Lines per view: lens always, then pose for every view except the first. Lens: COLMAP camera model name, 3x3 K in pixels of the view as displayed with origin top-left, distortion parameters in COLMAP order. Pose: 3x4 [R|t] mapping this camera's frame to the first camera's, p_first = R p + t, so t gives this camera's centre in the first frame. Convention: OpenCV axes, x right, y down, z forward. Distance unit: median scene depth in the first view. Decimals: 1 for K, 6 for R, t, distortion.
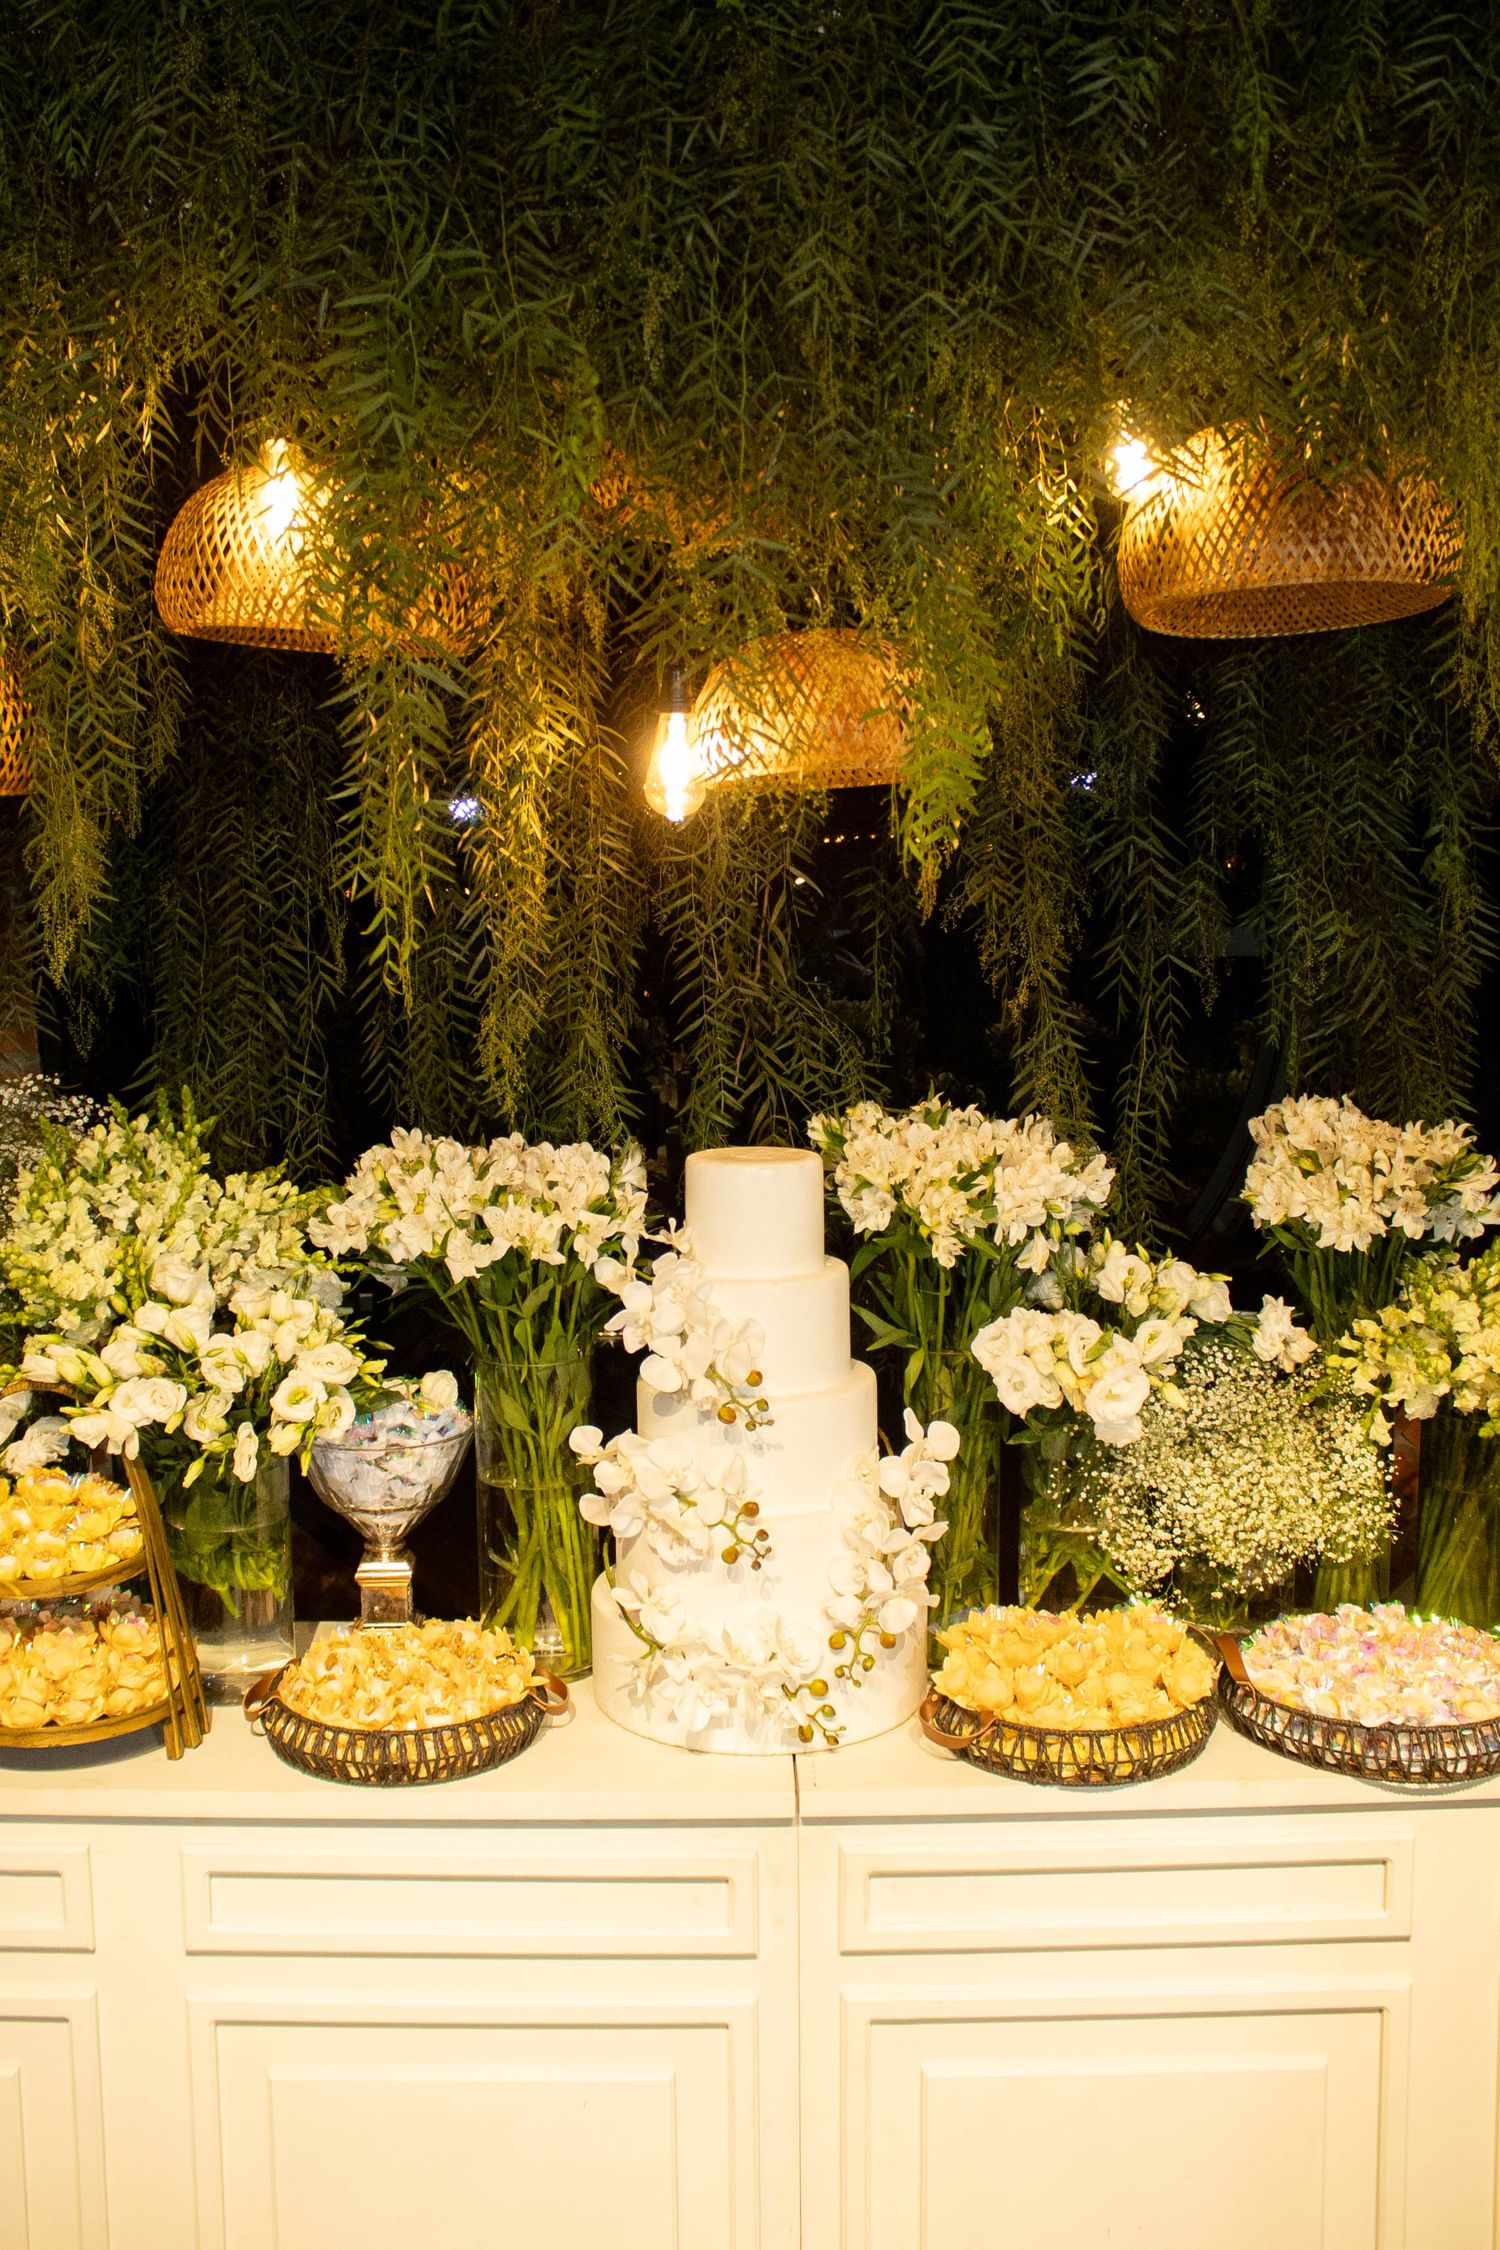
lens RADIAL K [[2039.2, 0, 747.4], [0, 2039.2, 1072.8], [0, 0, 1]] dist [-0.144402, 0.137992]
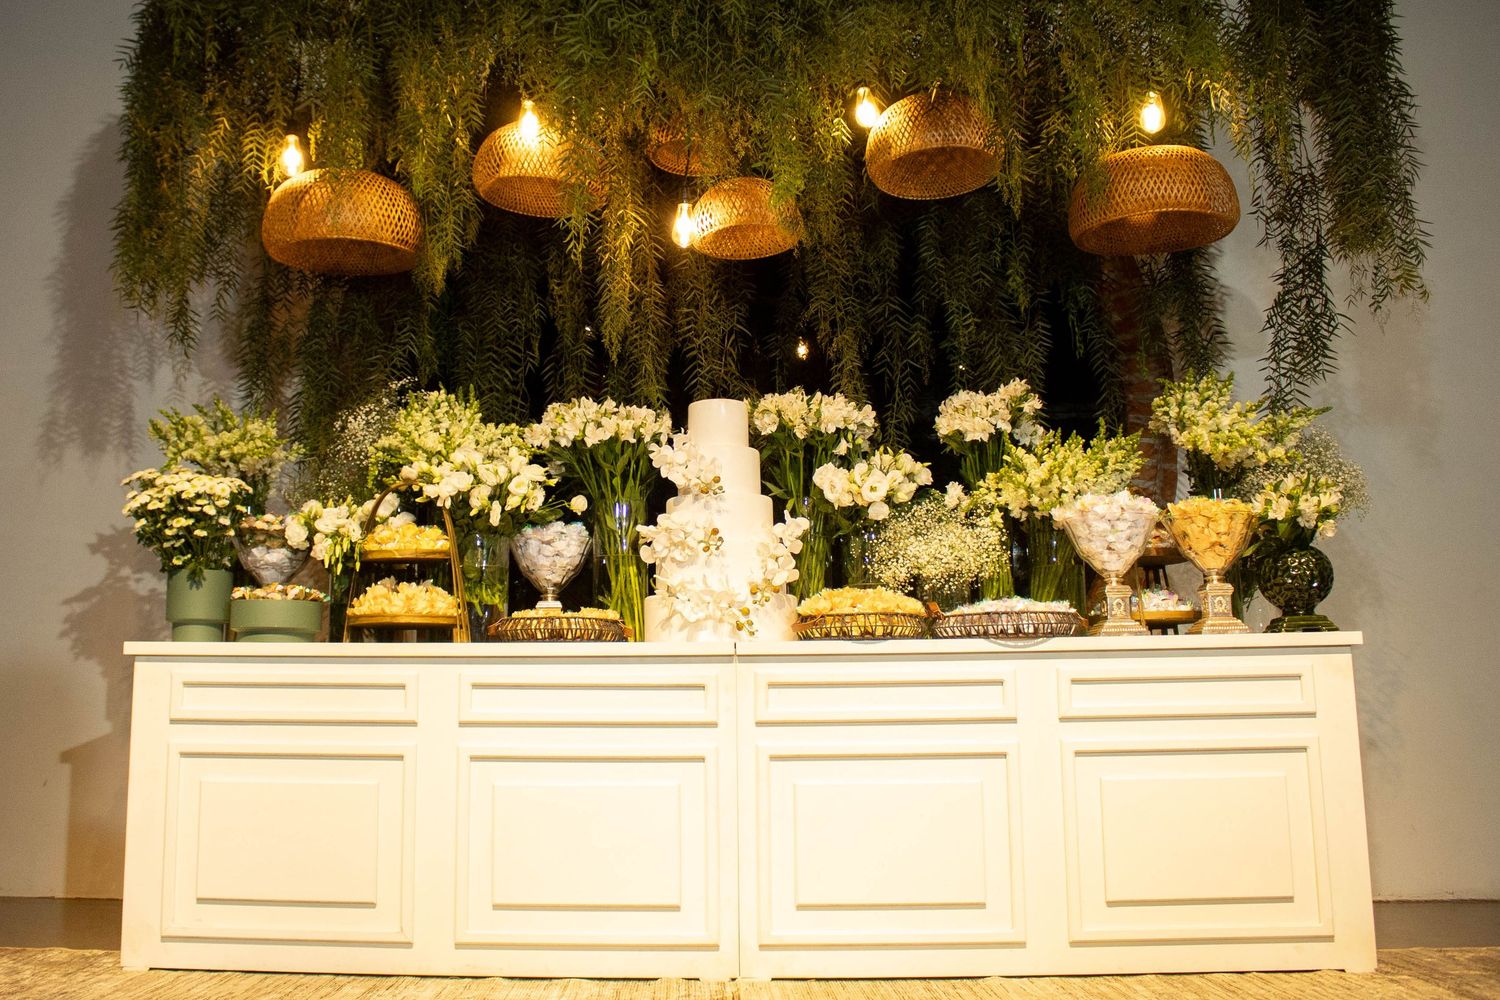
lens RADIAL K [[1359.5, 0, 704.8], [0, 1359.5, 500.8], [0, 0, 1]] dist [-0.144402, 0.137992]
pose [[0.999611, -0.005004, -0.027430, 0.030751], [-0.001627, 0.971620, -0.236543, 0.520249], [0.027835, 0.236496, 0.971234, -0.479149]]
